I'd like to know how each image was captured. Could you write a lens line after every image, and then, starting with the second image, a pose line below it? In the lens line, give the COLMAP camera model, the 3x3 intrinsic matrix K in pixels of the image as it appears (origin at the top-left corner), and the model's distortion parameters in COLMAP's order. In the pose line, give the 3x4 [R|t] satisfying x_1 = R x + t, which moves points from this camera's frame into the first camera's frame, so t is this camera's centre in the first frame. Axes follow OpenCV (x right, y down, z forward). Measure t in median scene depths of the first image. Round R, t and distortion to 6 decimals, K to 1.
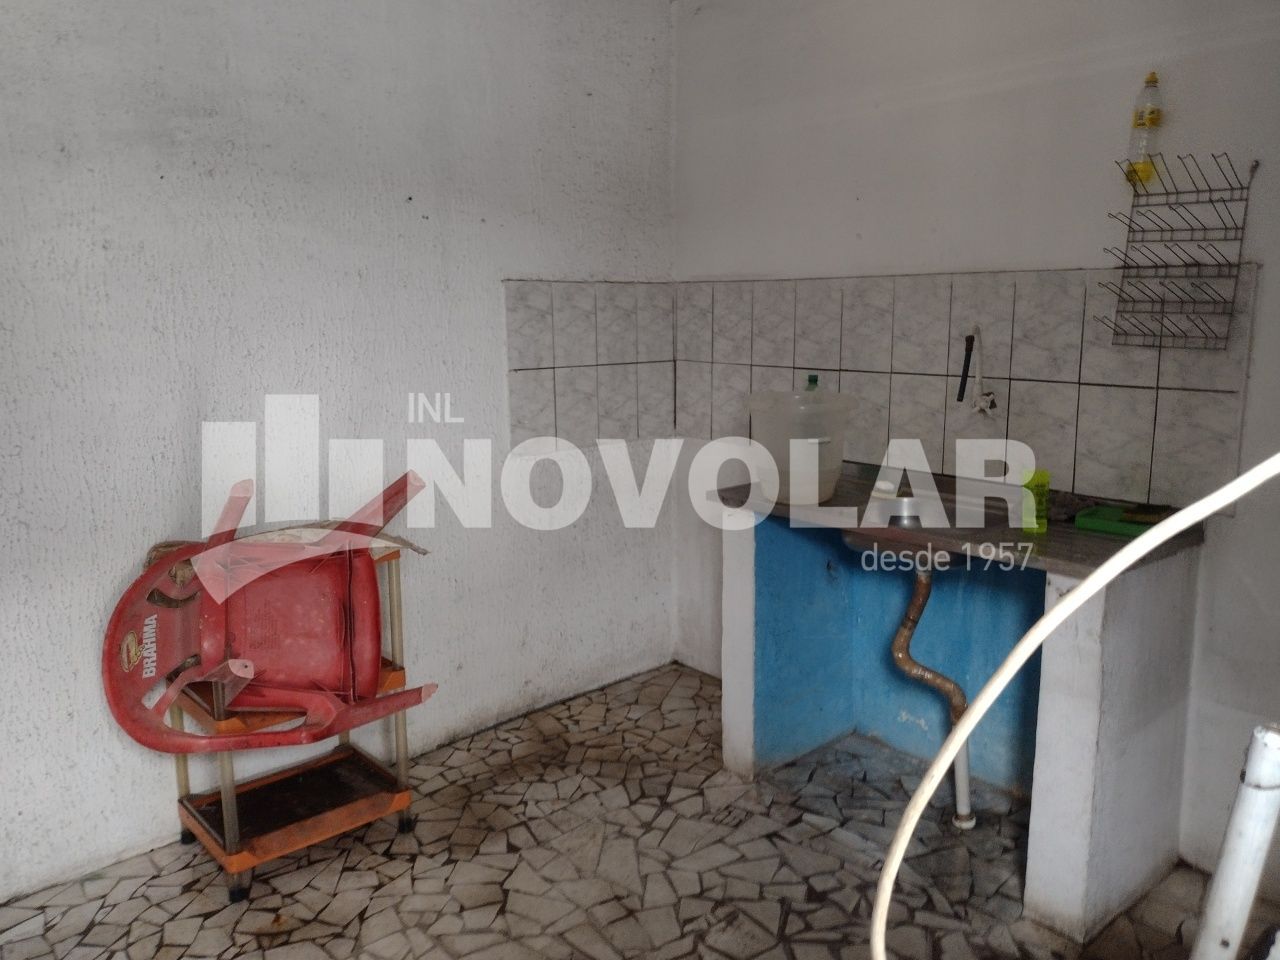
lens RADIAL K [[956.7, 0, 644.9], [0, 956.7, 475.0], [0, 0, 1]] dist [0.075956, -0.092517]
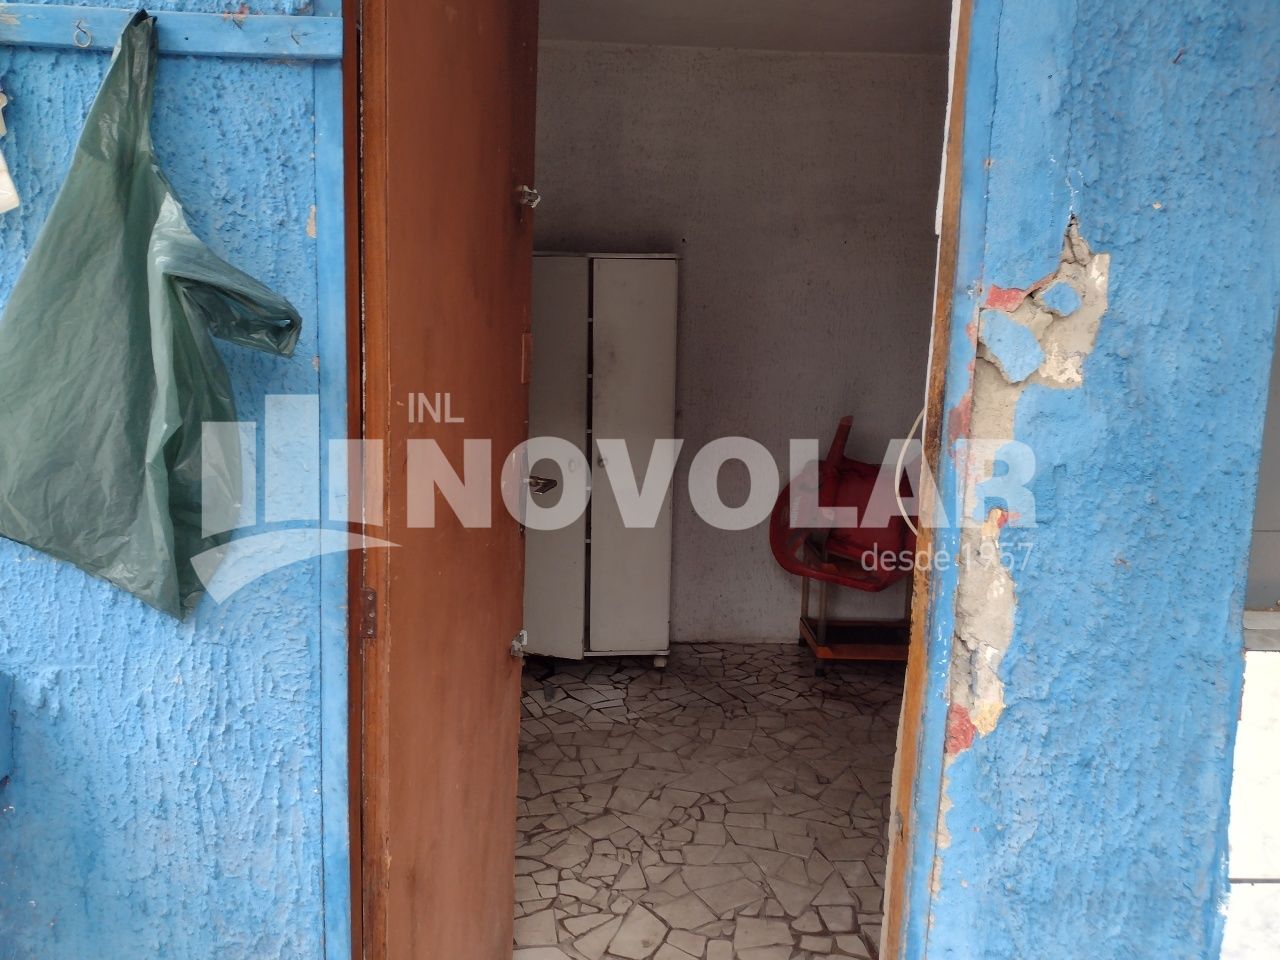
lens RADIAL K [[956.7, 0, 642.5], [0, 956.7, 480.5], [0, 0, 1]] dist [0.075956, -0.092517]
pose [[0.755416, 0.138102, -0.640527, 0.357144], [-0.144122, 0.988617, 0.043179, 0.079580], [0.639200, 0.059696, 0.766720, -0.471053]]
